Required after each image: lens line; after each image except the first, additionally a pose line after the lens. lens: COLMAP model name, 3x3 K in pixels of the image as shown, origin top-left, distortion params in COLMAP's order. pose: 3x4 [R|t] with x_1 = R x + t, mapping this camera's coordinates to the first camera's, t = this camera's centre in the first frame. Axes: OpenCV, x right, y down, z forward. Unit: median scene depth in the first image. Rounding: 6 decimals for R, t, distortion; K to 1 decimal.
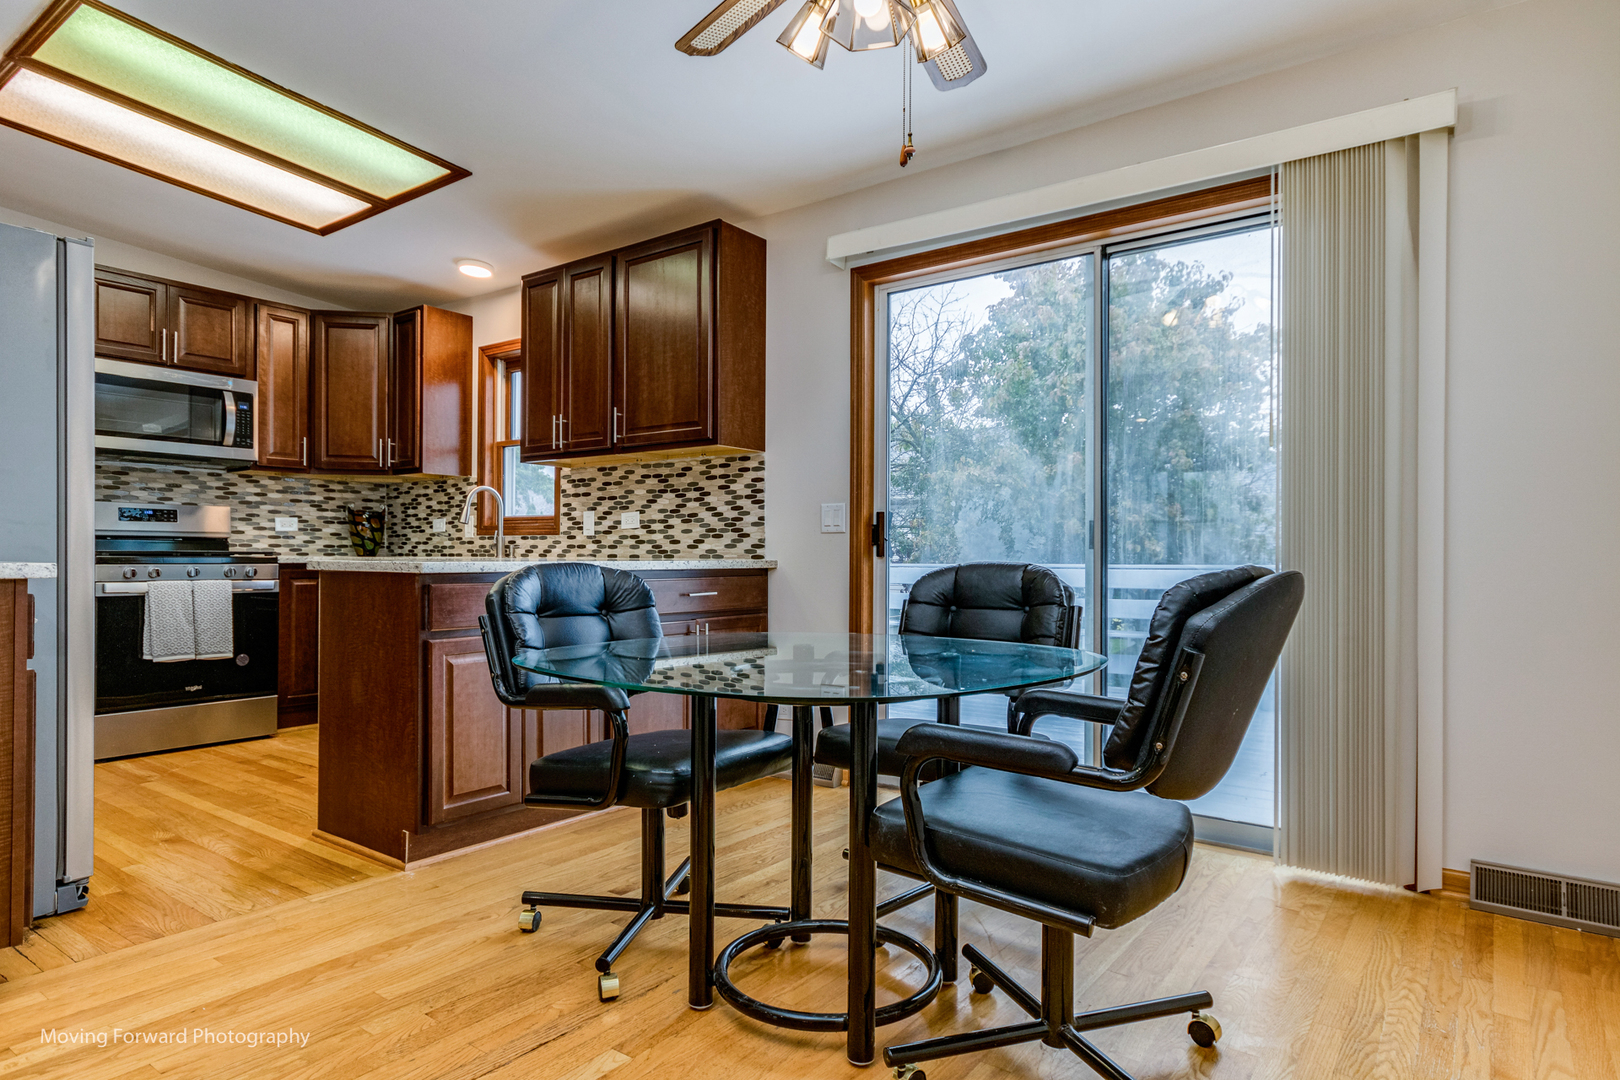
lens RADIAL K [[927.0, 0, 821.4], [0, 927.0, 555.9], [0, 0, 1]] dist [-0.005408, 0.010669]
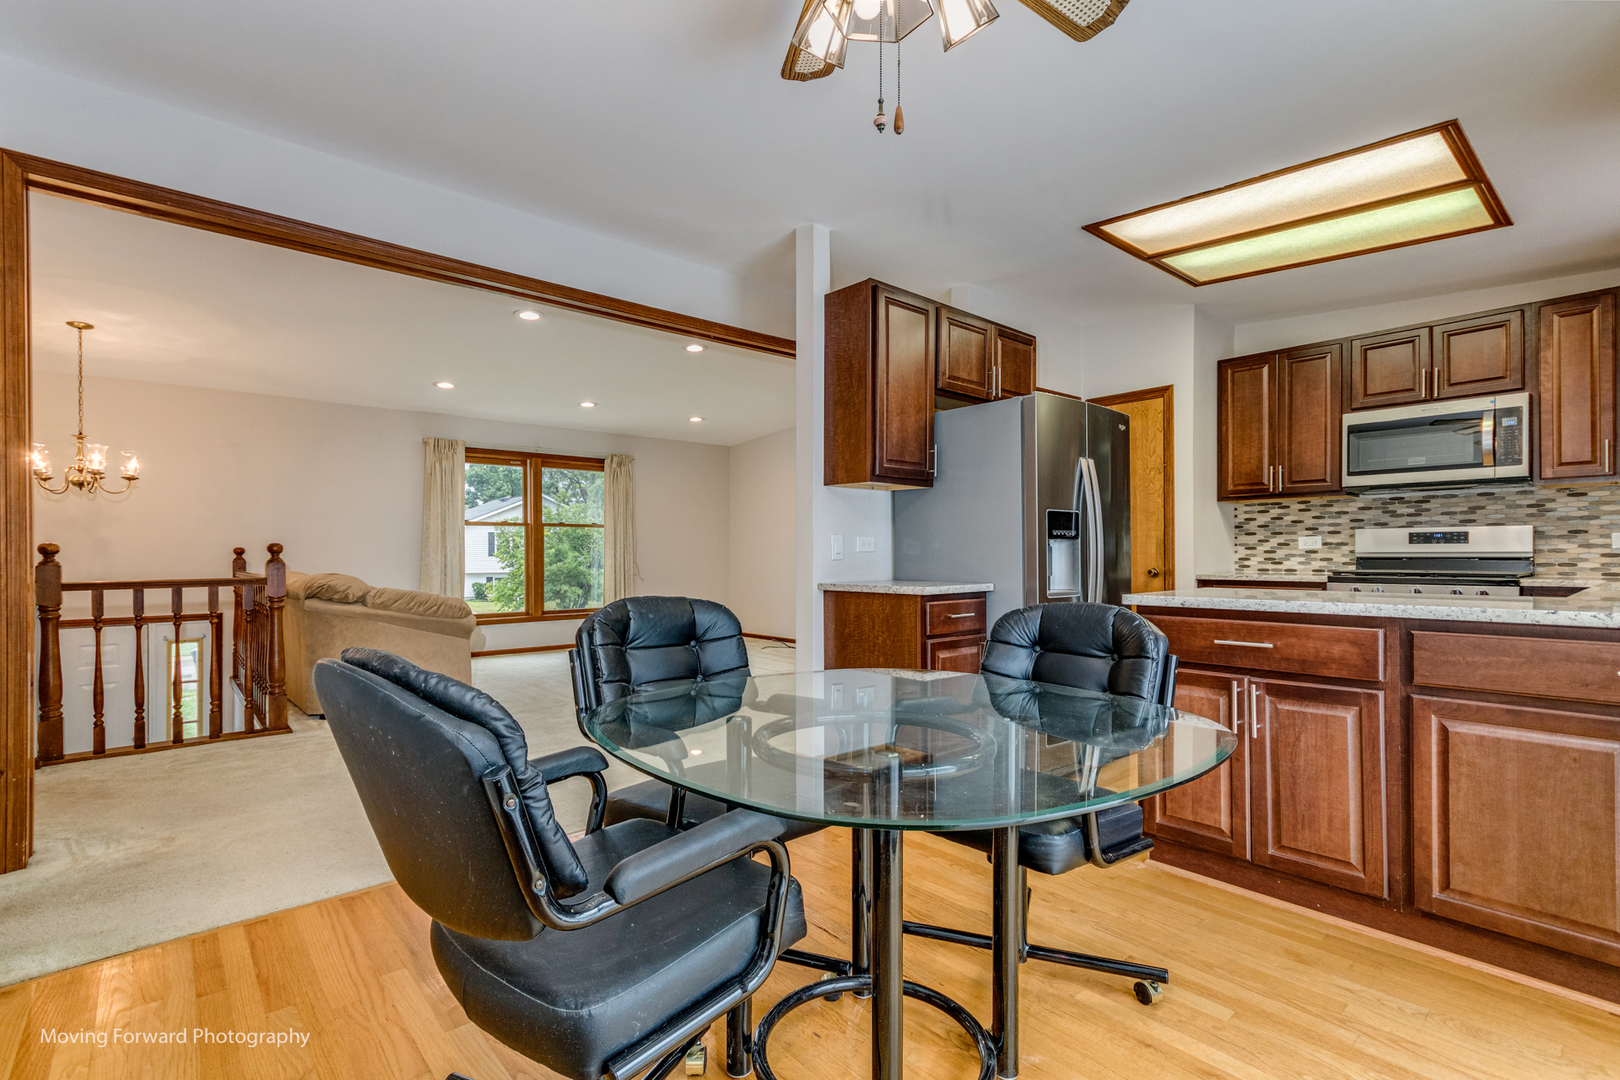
lens RADIAL K [[764.7, 0, 792.3], [0, 764.7, 554.8], [0, 0, 1]] dist [0.007432, -0.000119]
pose [[-0.240521, -0.003338, -0.970638, 0.367660], [0.004472, 0.999980, -0.004547, -0.025165], [0.970634, -0.005434, -0.240501, 0.516377]]
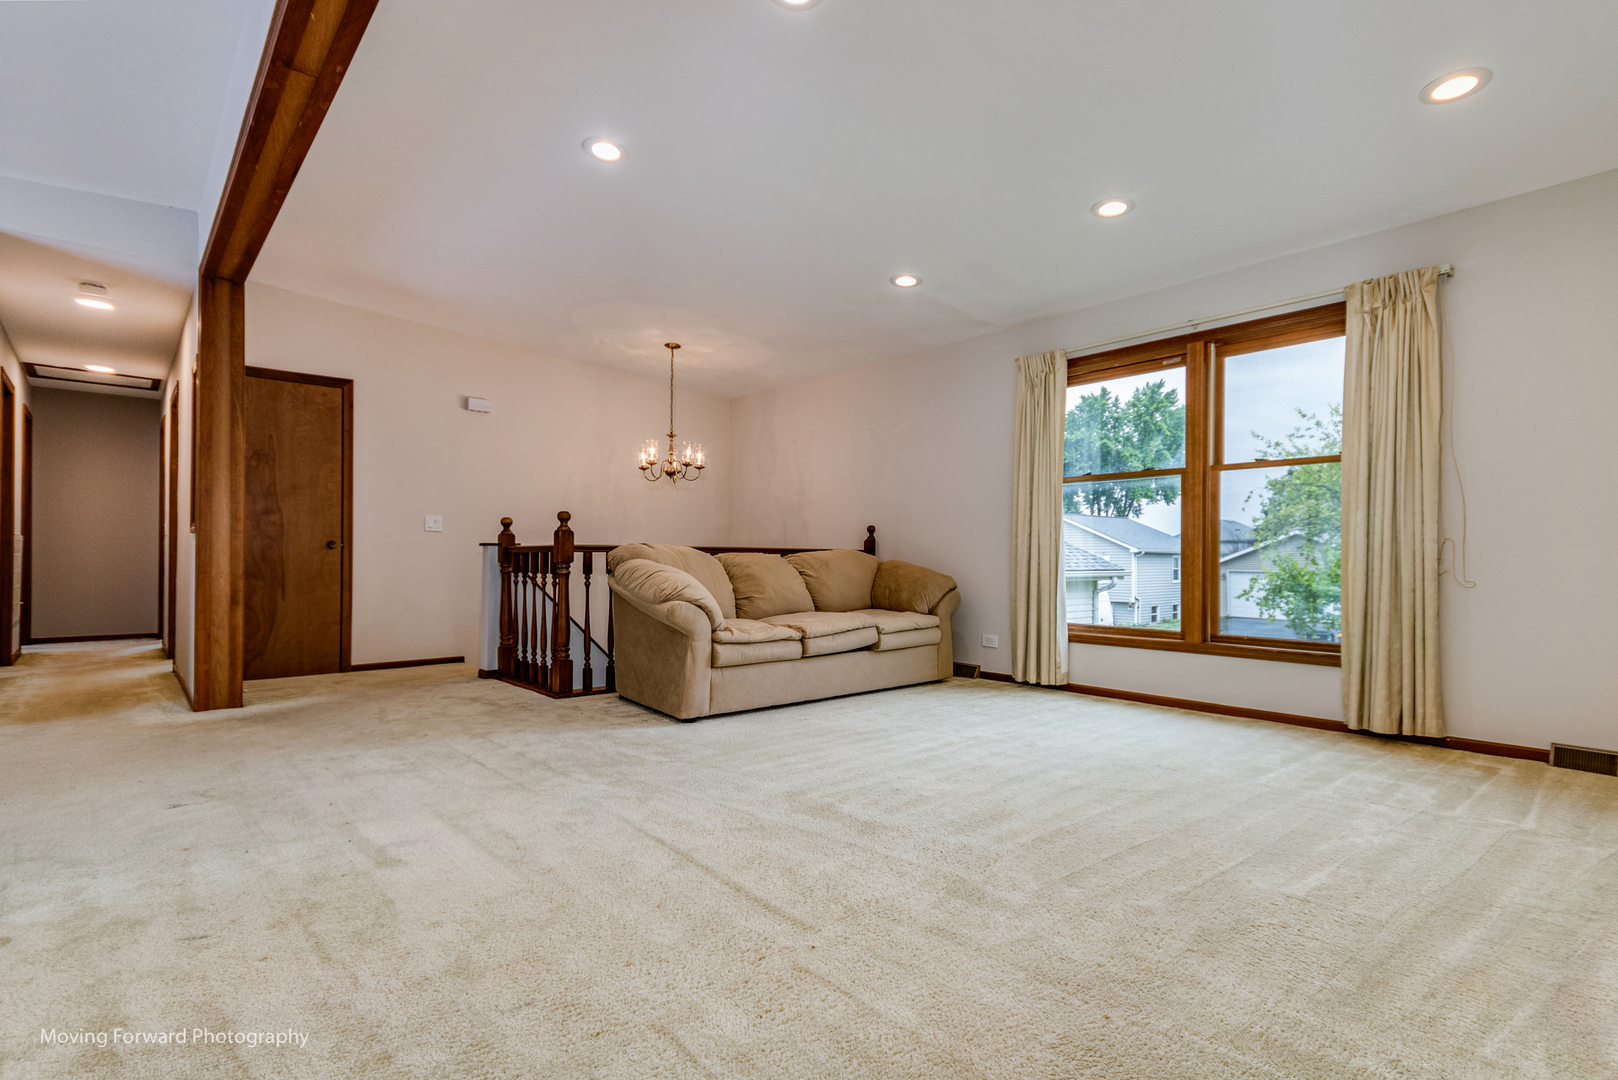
lens RADIAL K [[802.1, 0, 795.2], [0, 802.1, 551.7], [0, 0, 1]] dist [0.016502, 0.001918]
pose [[-0.971963, -0.010115, 0.234917, -1.028828], [-0.012534, 0.999883, -0.008806, 0.011938], [-0.234801, -0.011504, -0.971975, 0.592154]]
